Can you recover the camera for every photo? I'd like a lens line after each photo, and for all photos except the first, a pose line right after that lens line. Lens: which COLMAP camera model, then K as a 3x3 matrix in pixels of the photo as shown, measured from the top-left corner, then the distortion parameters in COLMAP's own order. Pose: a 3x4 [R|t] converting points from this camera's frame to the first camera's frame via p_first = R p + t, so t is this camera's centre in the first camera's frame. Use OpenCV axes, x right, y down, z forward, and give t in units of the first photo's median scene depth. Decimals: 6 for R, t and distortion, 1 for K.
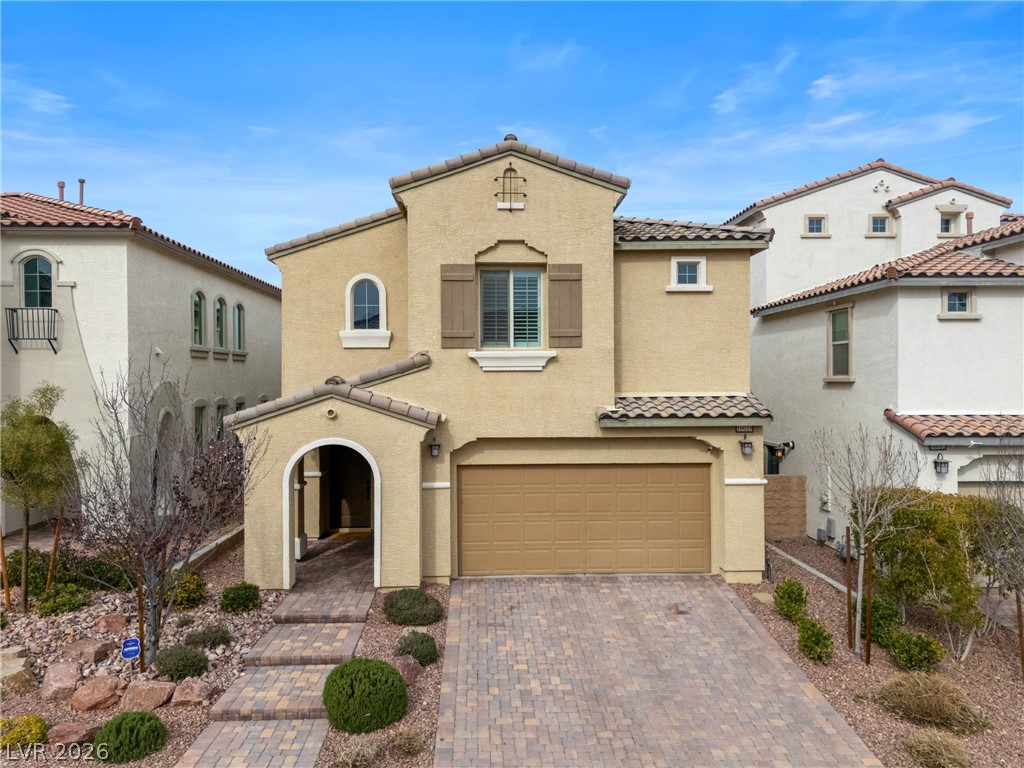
lens RADIAL K [[753.1, 0, 512.0], [0, 753.1, 384.0], [0, 0, 1]] dist [0.104017, -0.116558]
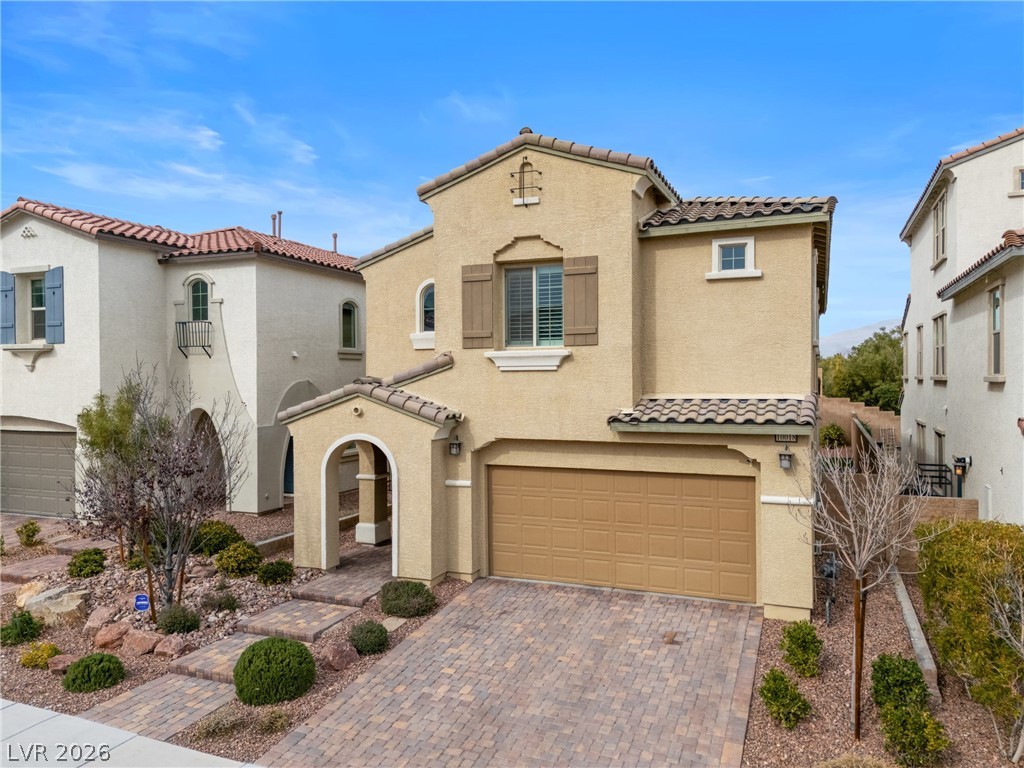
lens RADIAL K [[753.1, 0, 512.0], [0, 753.1, 384.0], [0, 0, 1]] dist [0.104017, -0.116558]
pose [[0.908176, 0.002926, -0.418578, 0.389055], [-0.001094, 0.999989, 0.004616, -0.004546], [0.418587, -0.003734, 0.908169, 0.106616]]
